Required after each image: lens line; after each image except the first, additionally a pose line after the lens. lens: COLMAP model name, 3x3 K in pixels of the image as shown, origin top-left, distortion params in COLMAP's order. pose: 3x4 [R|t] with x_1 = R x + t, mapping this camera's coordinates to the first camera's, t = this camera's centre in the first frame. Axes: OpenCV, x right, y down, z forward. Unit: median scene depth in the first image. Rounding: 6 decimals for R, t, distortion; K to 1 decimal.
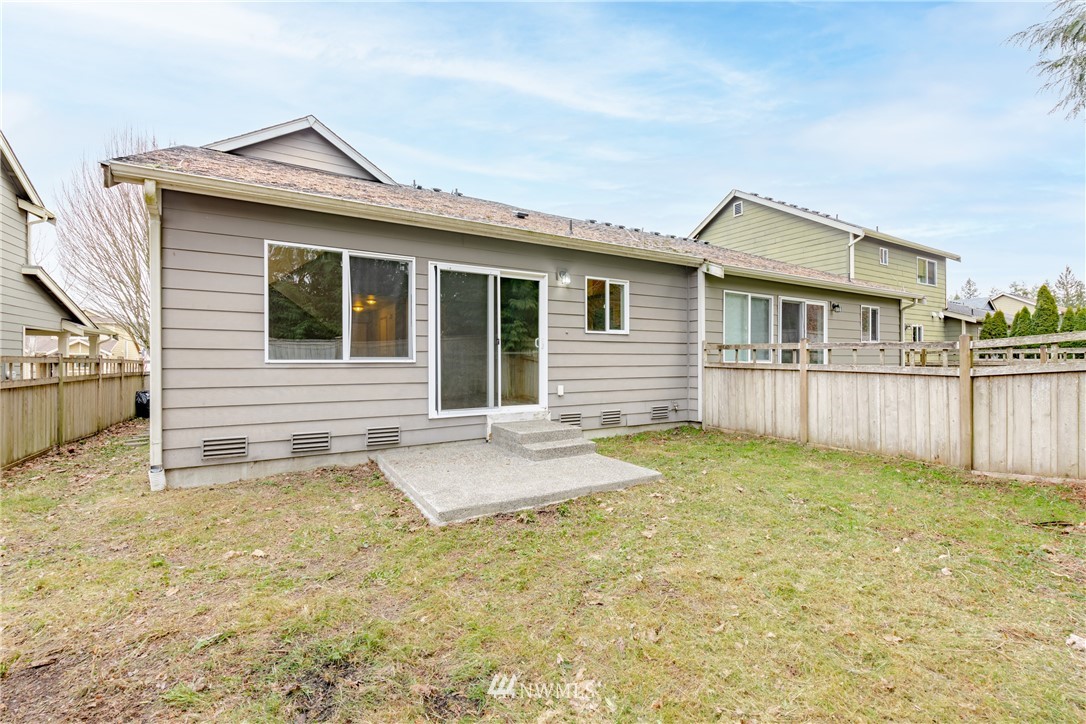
lens RADIAL K [[473.7, 0, 544.8], [0, 473.7, 367.3], [0, 0, 1]] dist [-0.000948, -0.000393]
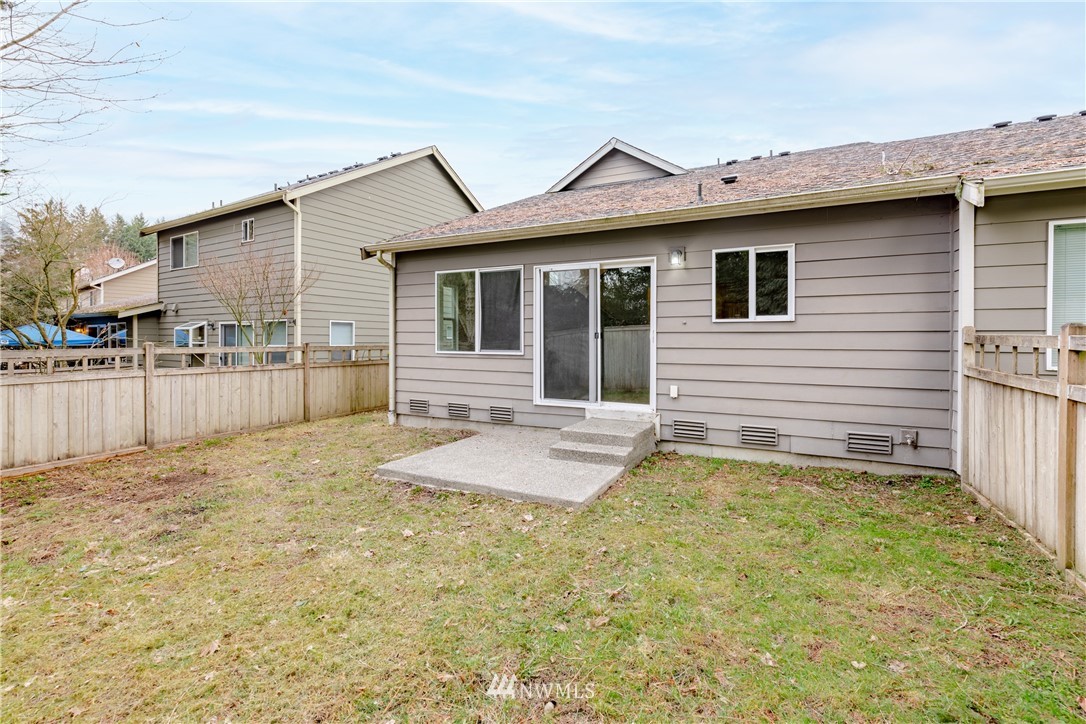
lens RADIAL K [[473.7, 0, 548.0], [0, 473.7, 354.5], [0, 0, 1]] dist [-0.000948, -0.000393]
pose [[0.530233, 0.029518, -0.847338, 0.684582], [-0.017375, 0.999562, 0.023948, -0.037092], [0.847674, 0.002025, 0.530514, 0.392471]]
